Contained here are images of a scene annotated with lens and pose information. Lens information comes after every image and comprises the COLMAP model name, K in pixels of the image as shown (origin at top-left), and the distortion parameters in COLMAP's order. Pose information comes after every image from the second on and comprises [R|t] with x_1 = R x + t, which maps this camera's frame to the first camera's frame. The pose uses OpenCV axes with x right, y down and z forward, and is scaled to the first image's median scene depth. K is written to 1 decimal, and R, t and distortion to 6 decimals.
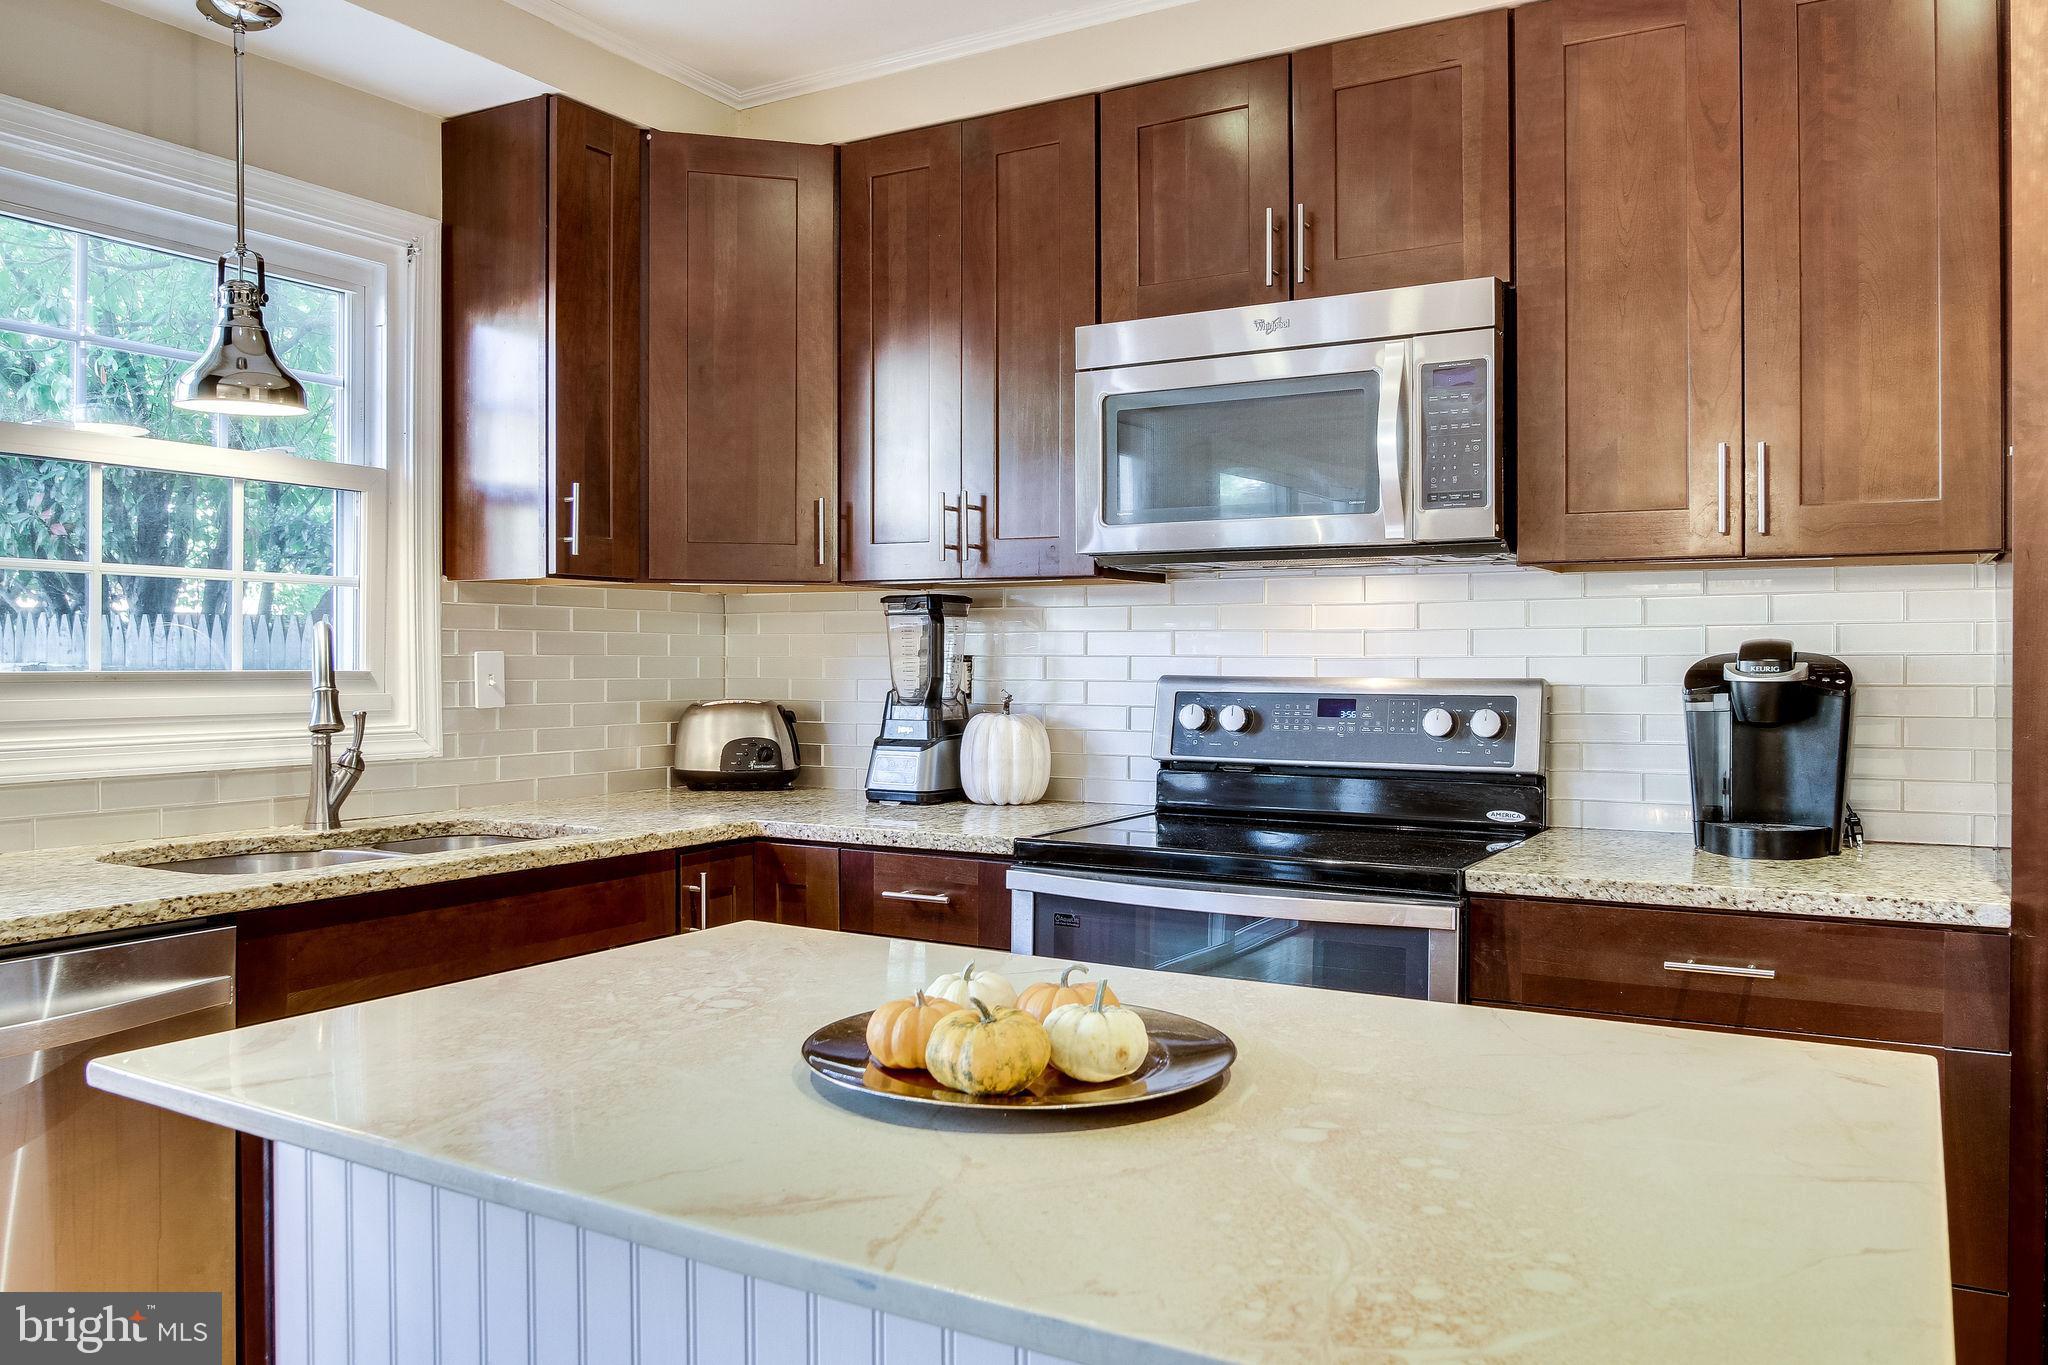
lens RADIAL K [[1534.4, 0, 1023.6], [0, 1534.4, 684.3], [0, 0, 1]] dist [-0.025268, 0.012492]
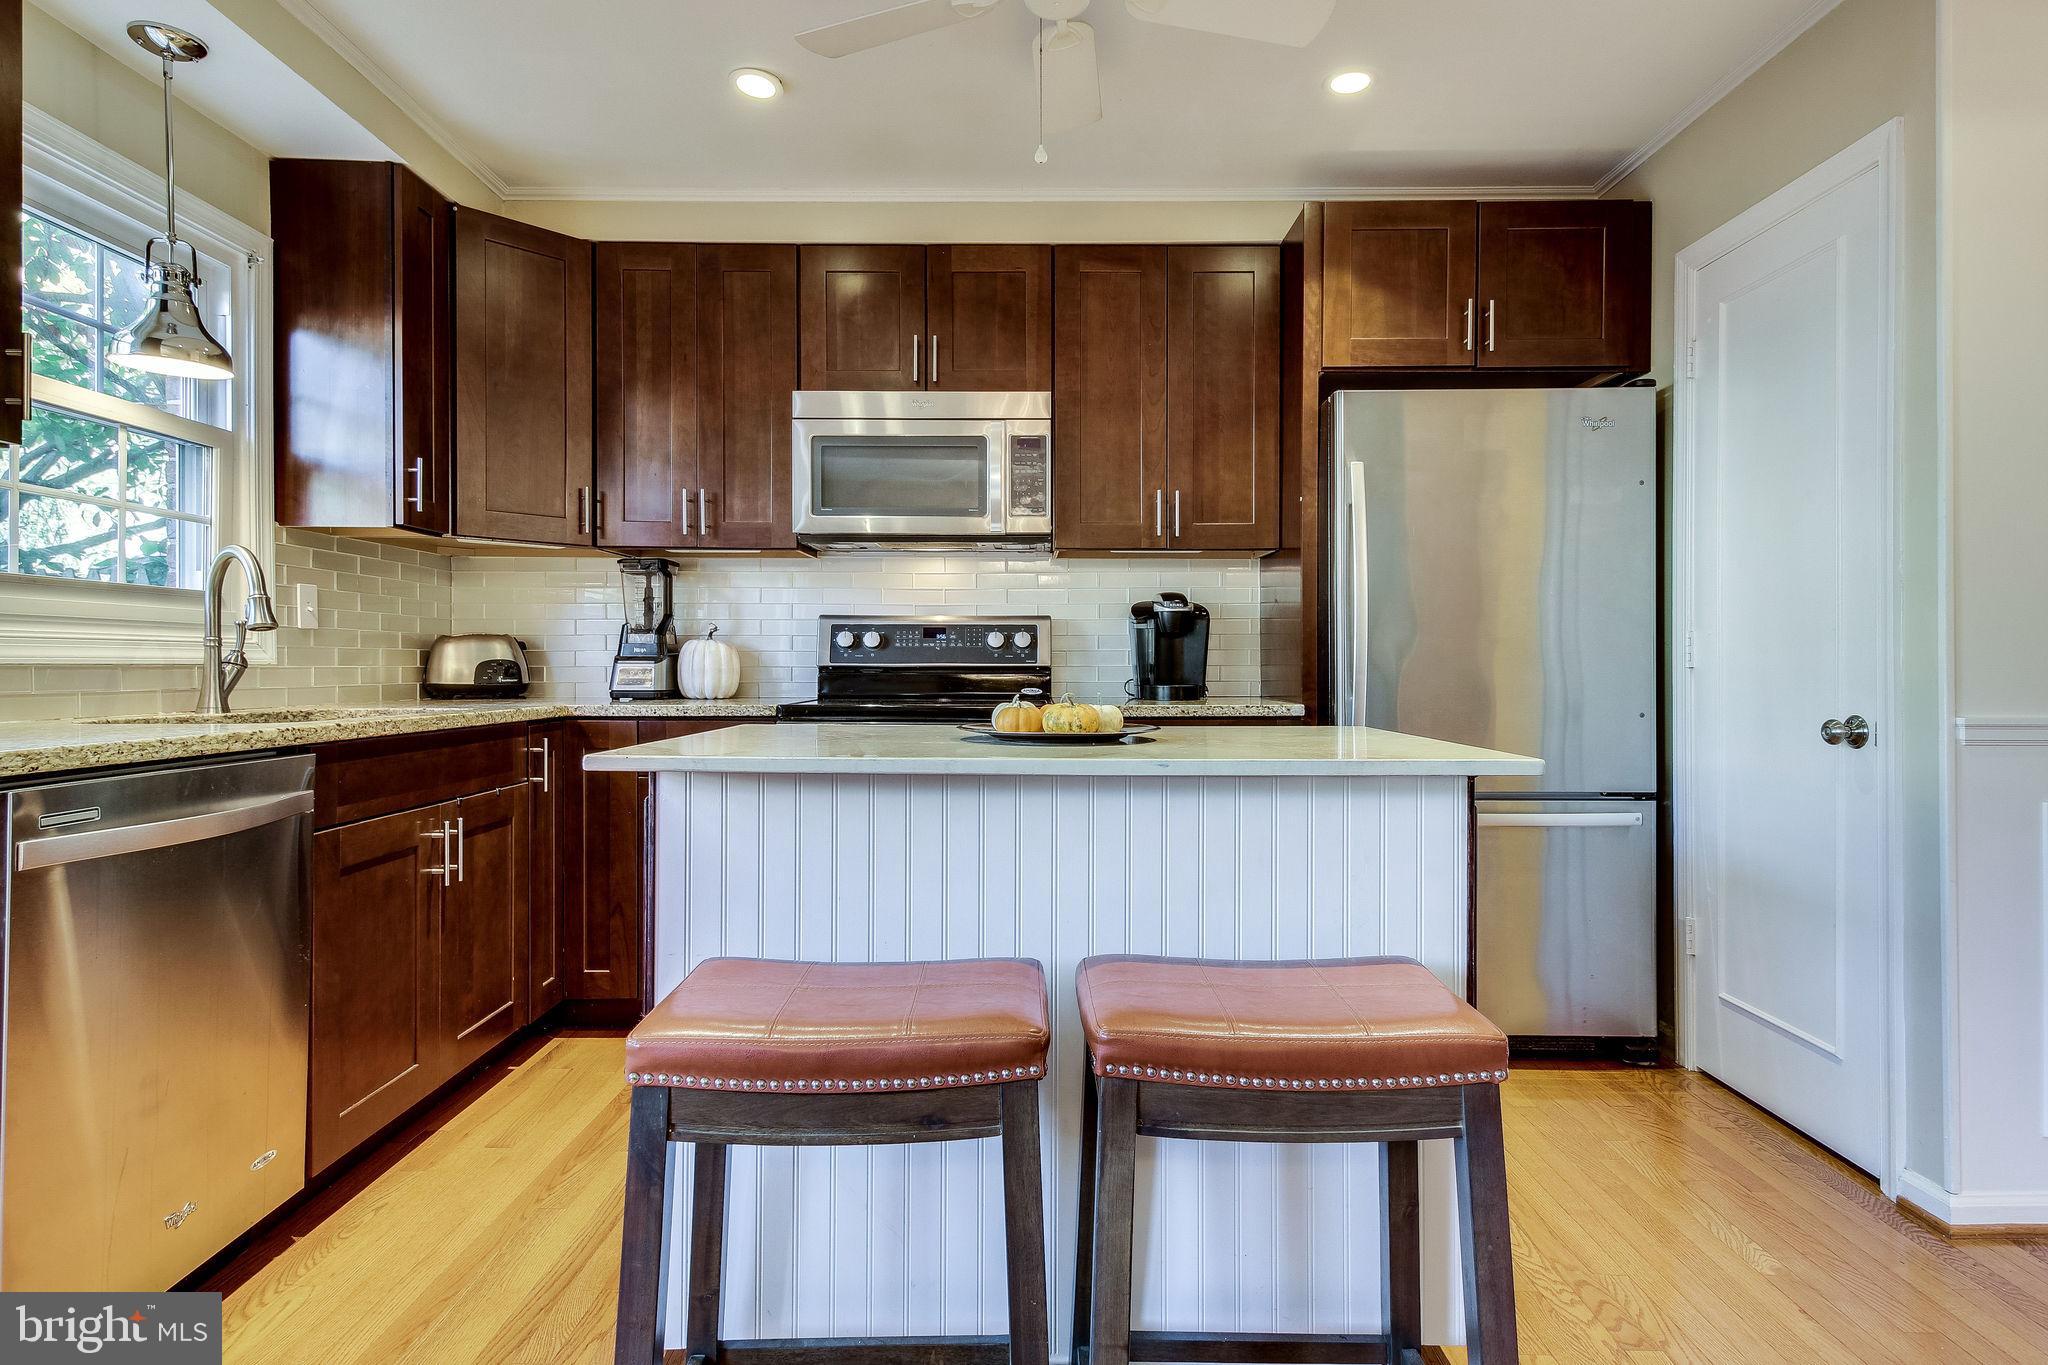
lens RADIAL K [[1099.8, 0, 1026.0], [0, 1099.8, 677.4], [0, 0, 1]] dist [0.022742, -0.004147]
pose [[0.864649, -0.005223, 0.502350, -0.329427], [0.007059, 0.999974, -0.001753, 0.068978], [-0.502327, 0.005062, 0.864663, -0.115065]]
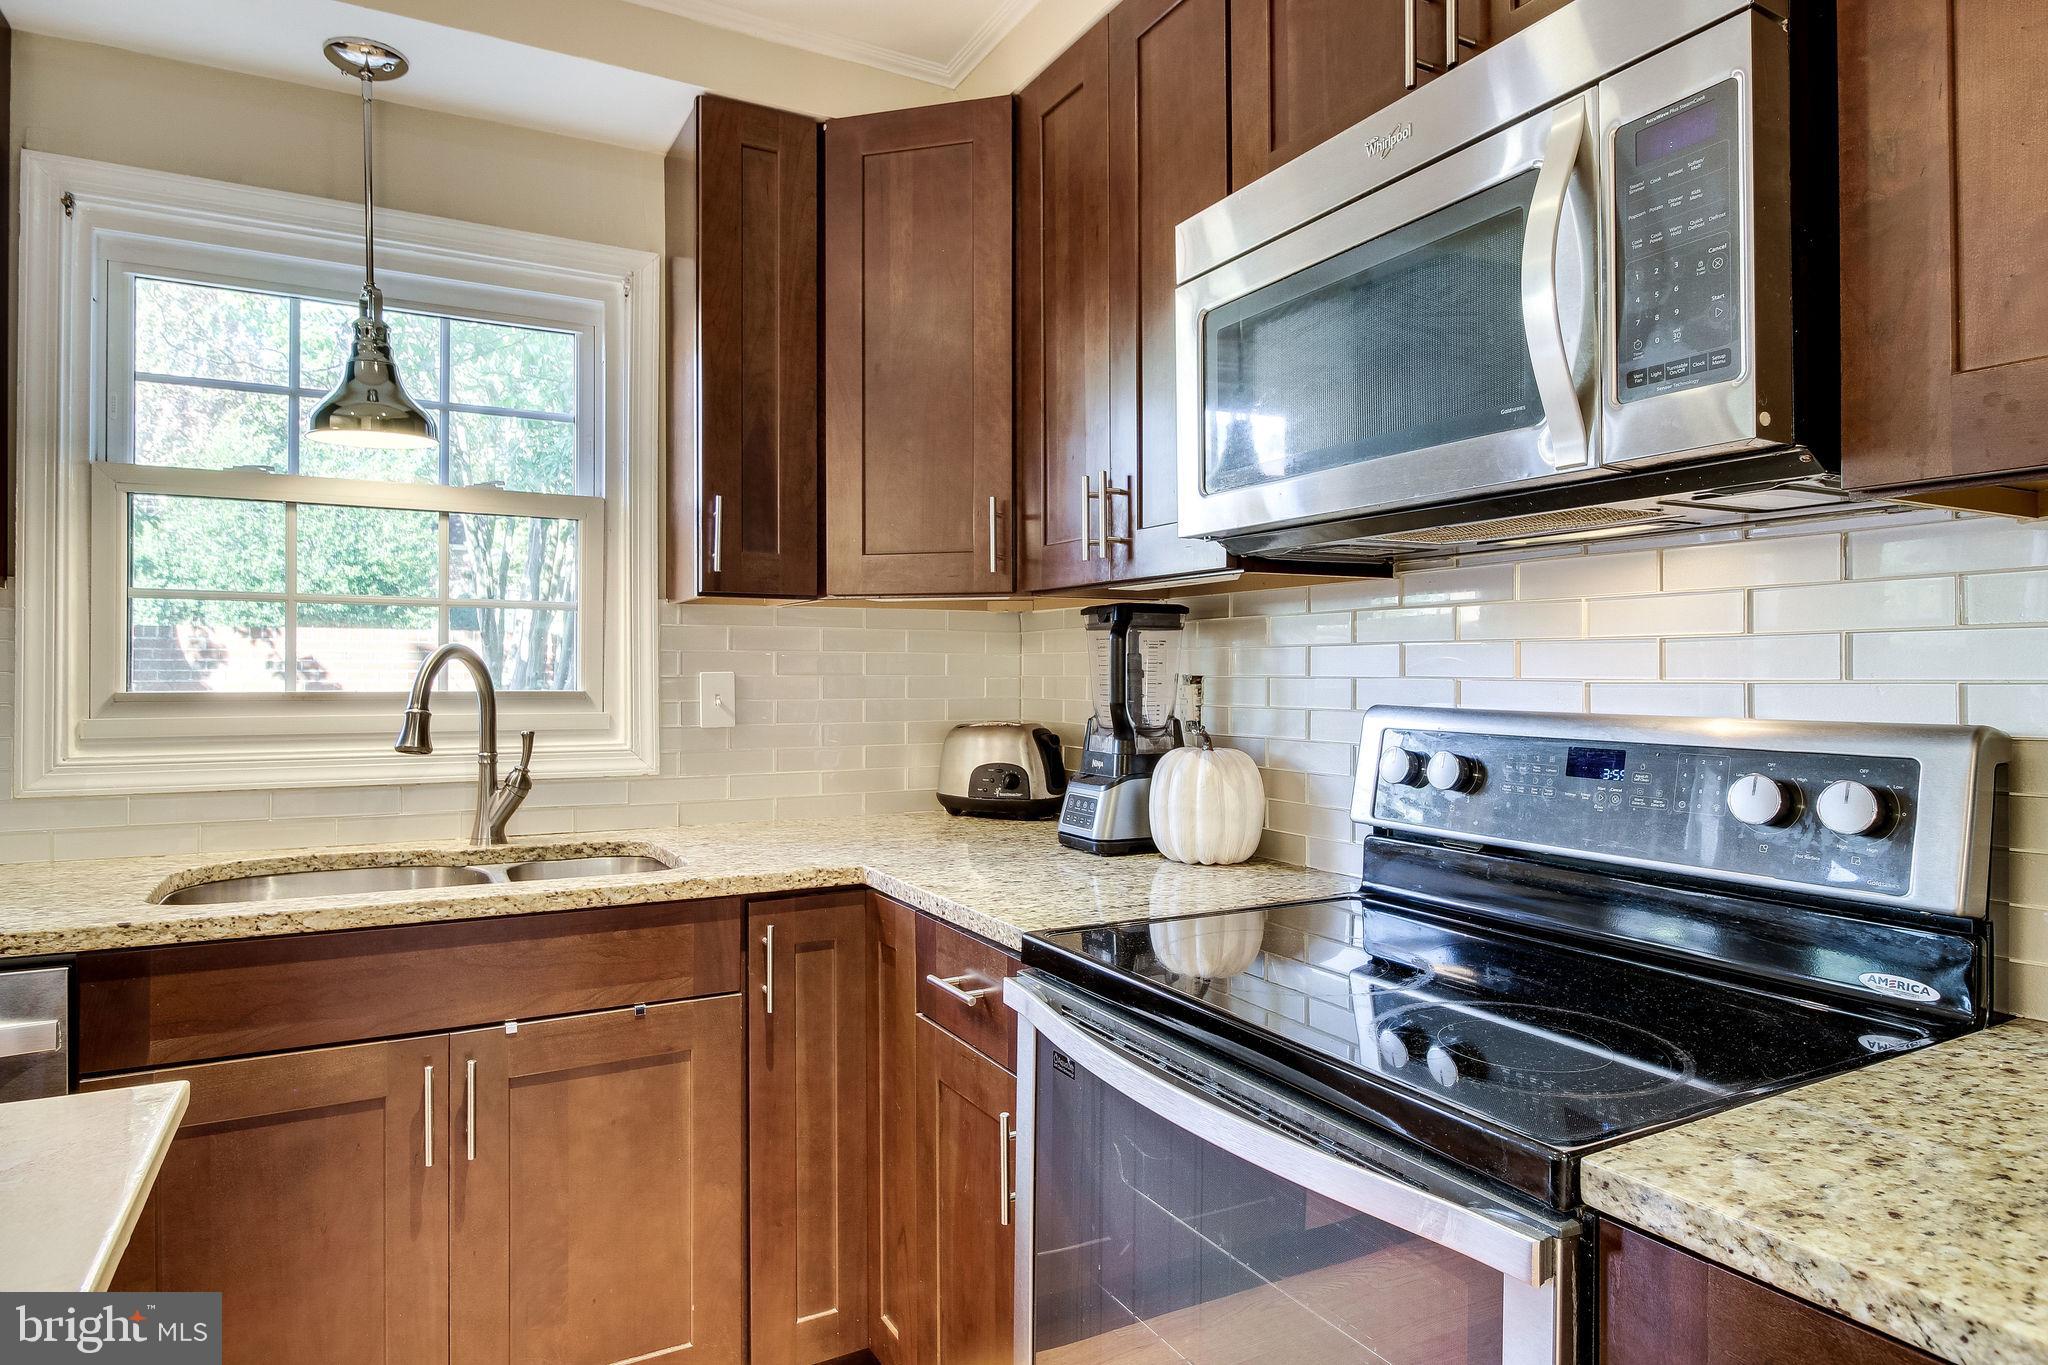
lens RADIAL K [[1184.2, 0, 1023.2], [0, 1184.2, 672.5], [0, 0, 1]] dist [0.007412, -0.008655]
pose [[0.859440, 0.000126, -0.511237, 0.254583], [-0.009268, 0.999839, -0.015334, -0.012121], [0.511153, 0.017917, 0.859303, 0.474774]]
